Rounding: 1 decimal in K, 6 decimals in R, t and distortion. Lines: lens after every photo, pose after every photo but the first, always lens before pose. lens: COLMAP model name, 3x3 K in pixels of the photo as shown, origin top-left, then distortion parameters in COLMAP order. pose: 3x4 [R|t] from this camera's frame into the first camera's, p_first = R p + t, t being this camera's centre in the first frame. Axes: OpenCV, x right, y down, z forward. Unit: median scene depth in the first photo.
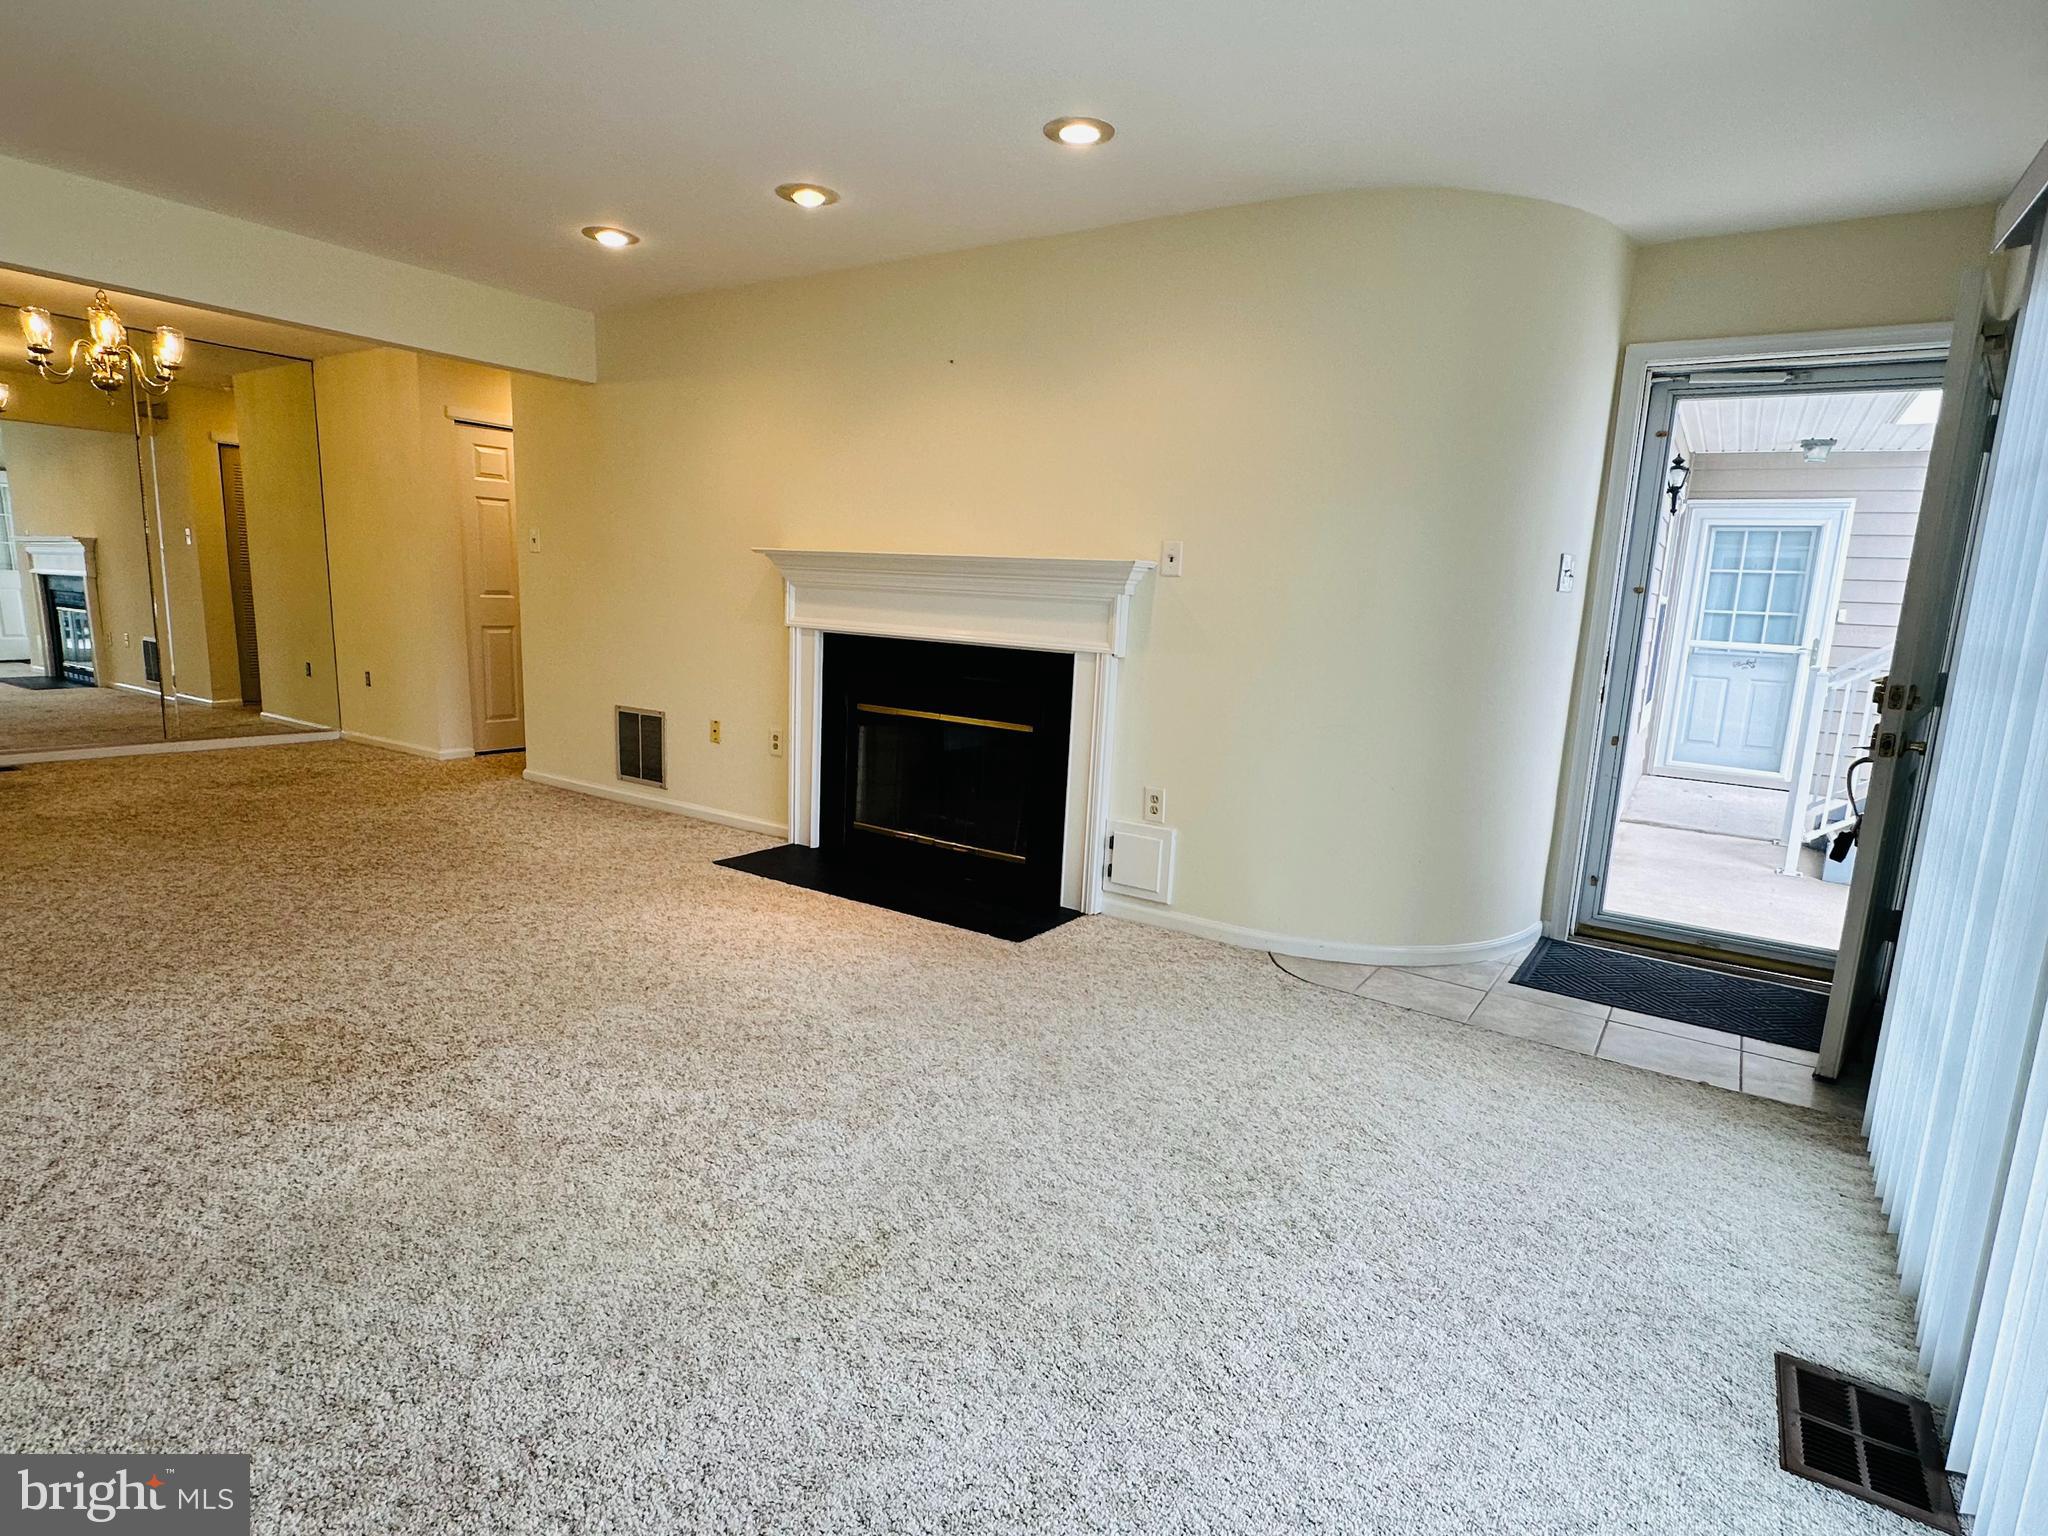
lens RADIAL K [[1061.5, 0, 1017.6], [0, 1061.5, 777.7], [0, 0, 1]] dist [-0.000585, -0.000805]
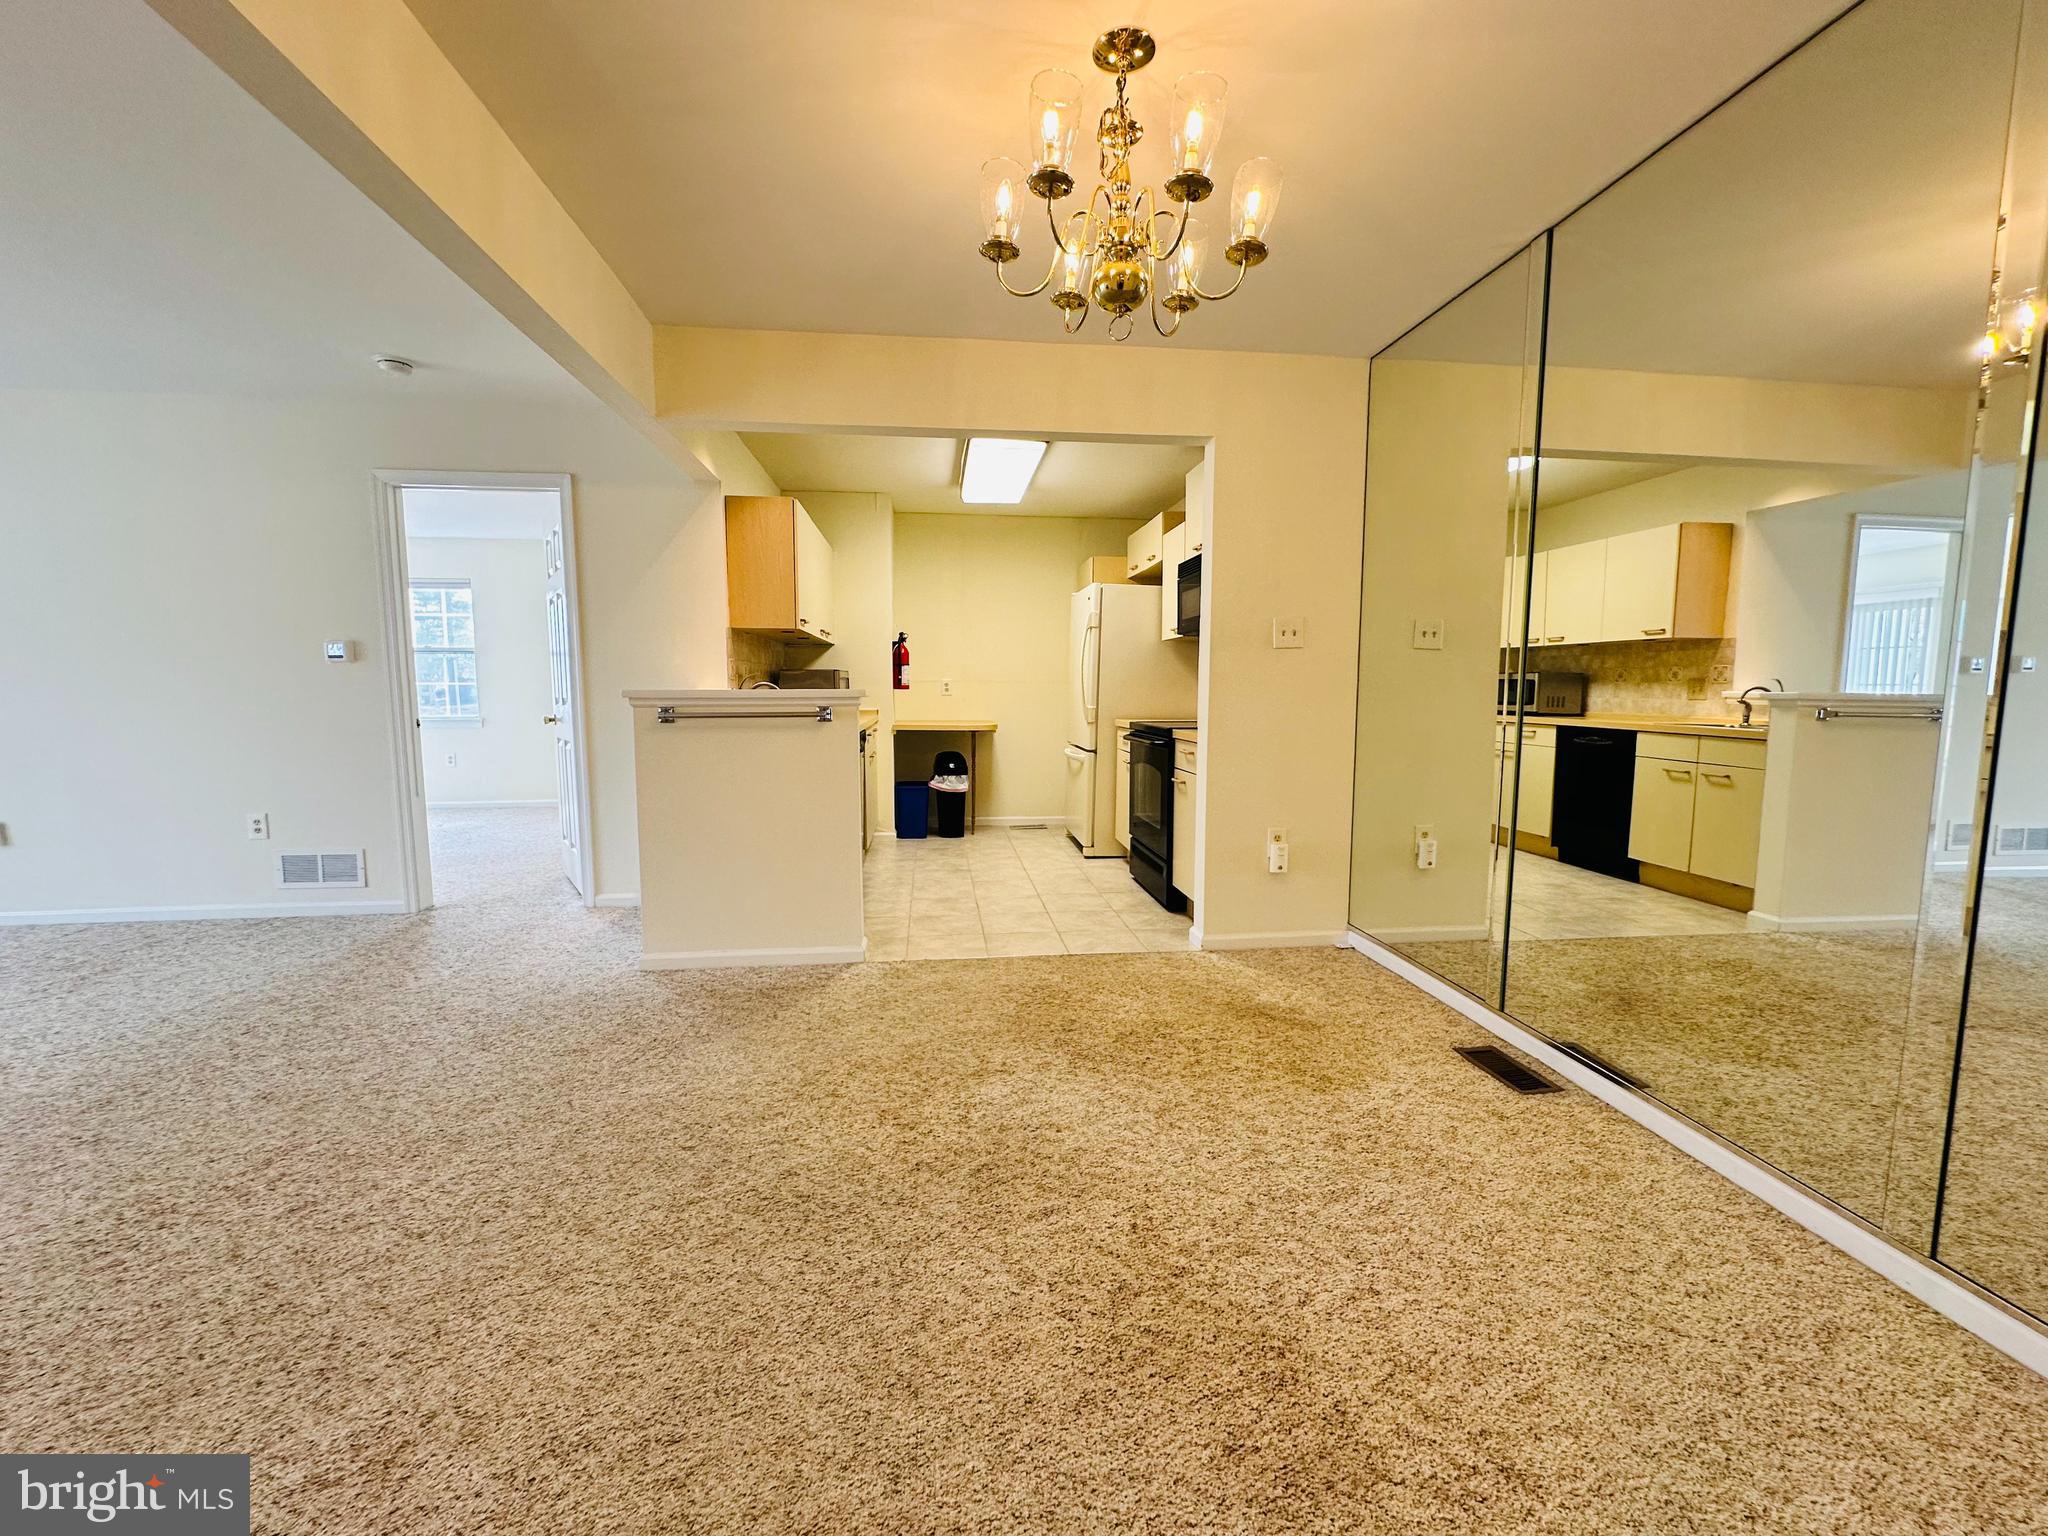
lens RADIAL K [[816.4, 0, 1025.7], [0, 816.4, 768.7], [0, 0, 1]] dist [-0.001263, 0.000518]
pose [[-0.761565, 0.020930, -0.647750, -0.762101], [-0.143834, 0.969094, 0.200421, -0.305952], [0.631925, 0.245802, -0.735018, 1.654913]]
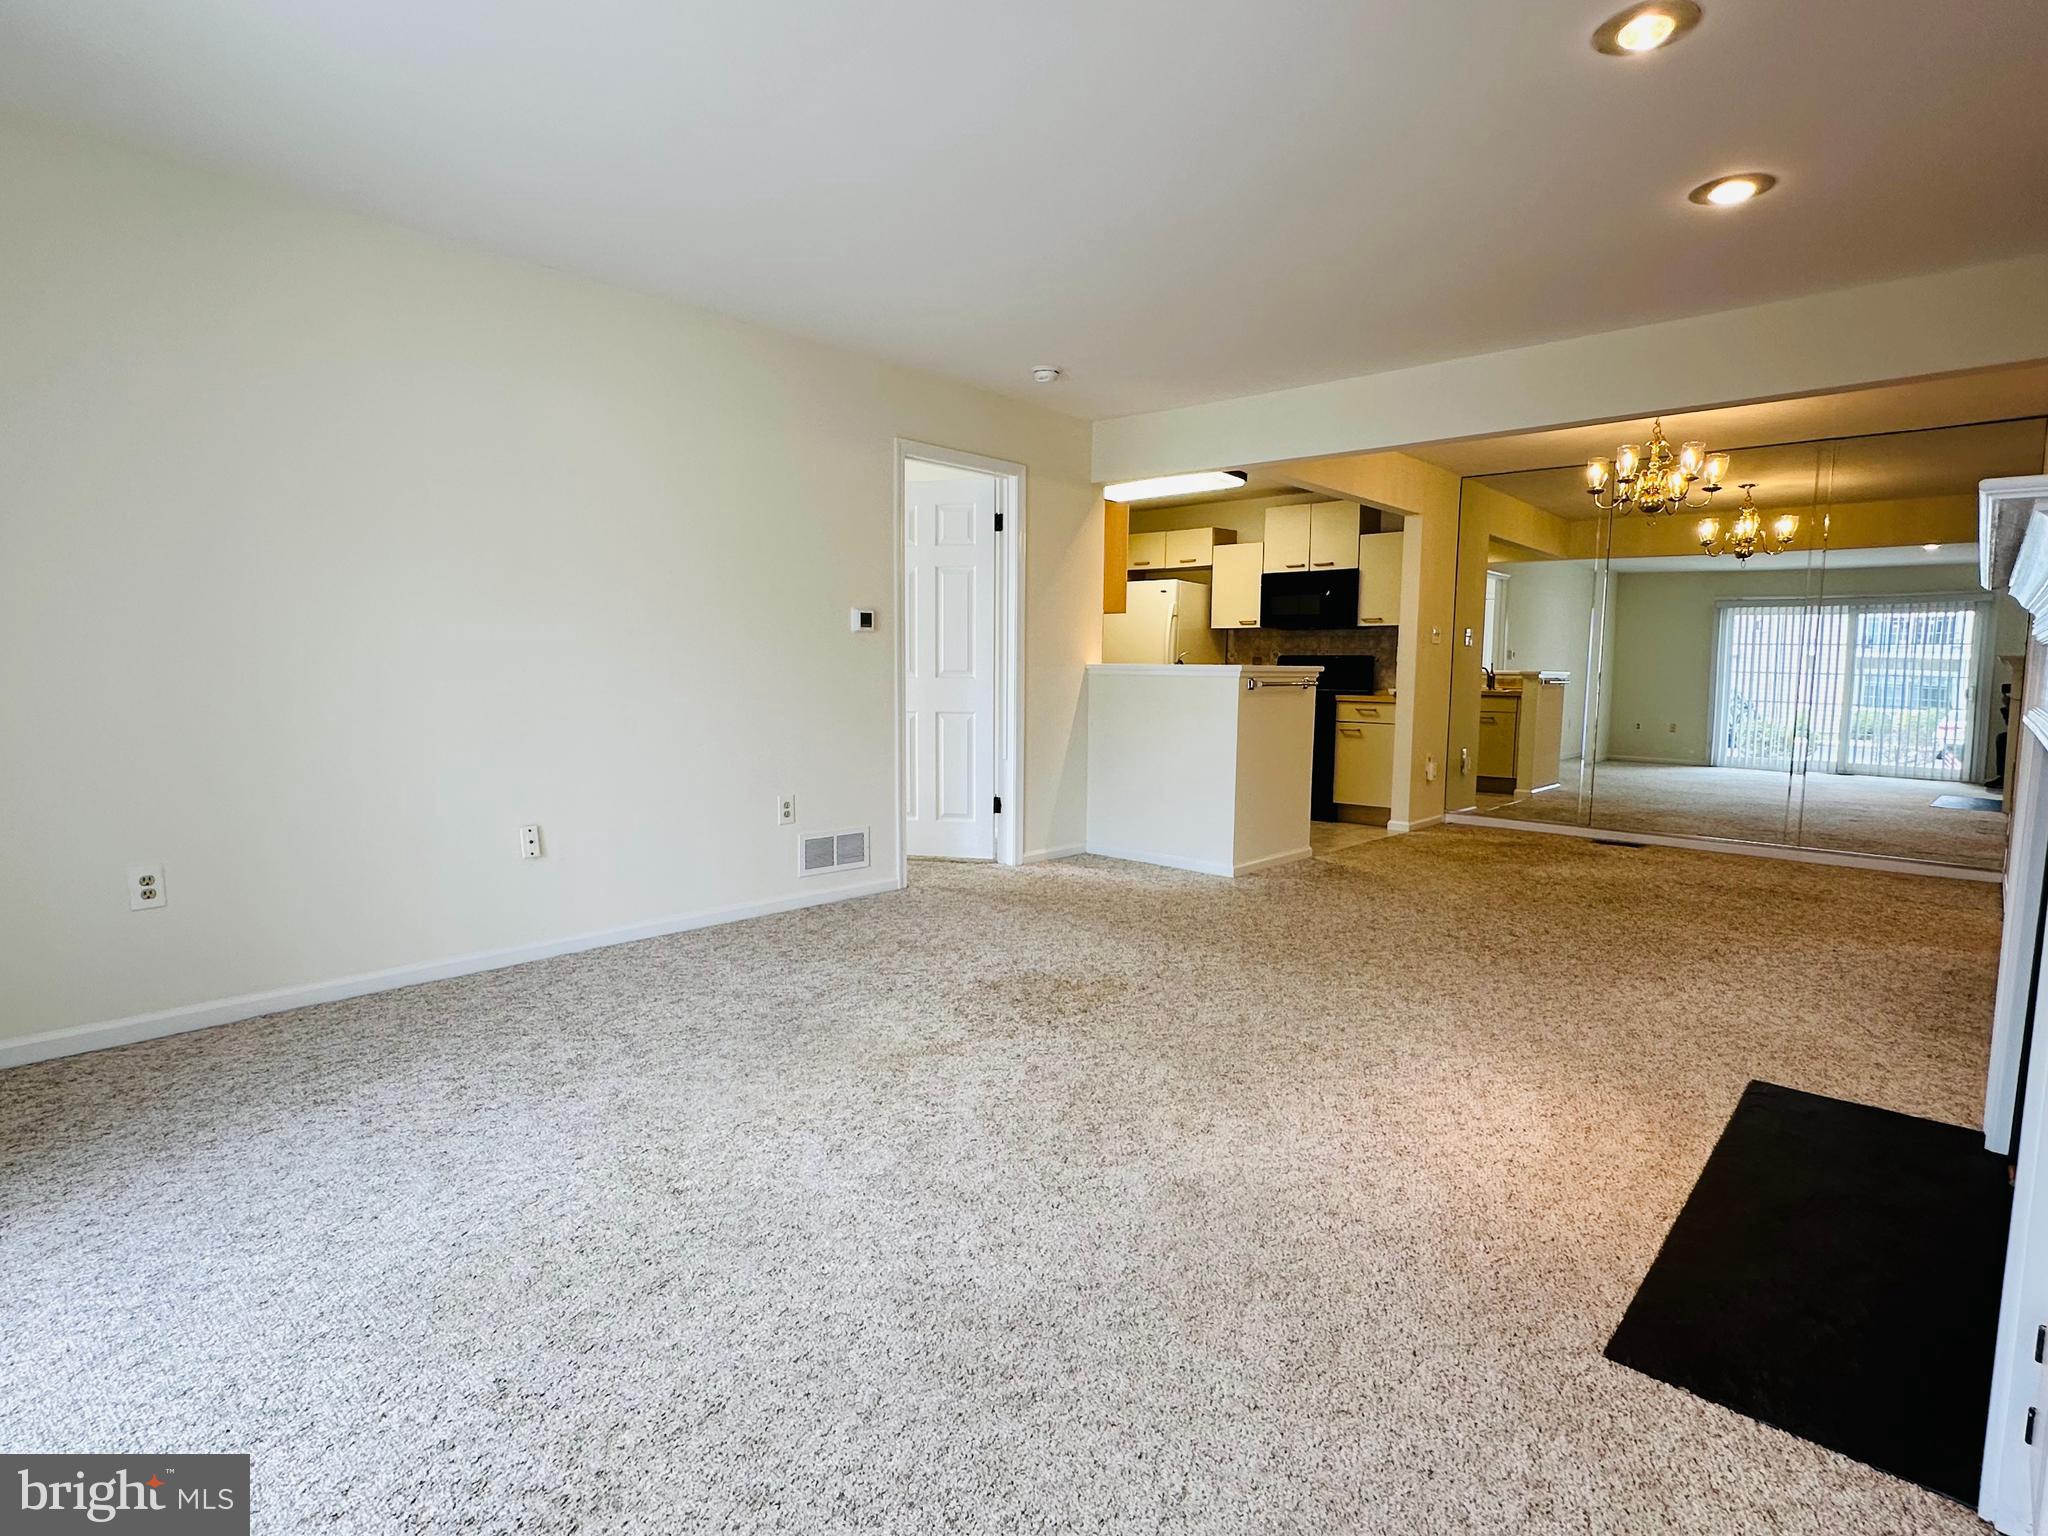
lens RADIAL K [[1061.5, 0, 1025.3], [0, 1061.5, 768.0], [0, 0, 1]] dist [-0.000585, -0.000805]
pose [[-0.145384, 0.048481, -0.988187, 0.461733], [-0.189212, 0.979001, 0.075868, -0.080989], [0.971114, 0.198007, -0.133158, 0.724659]]
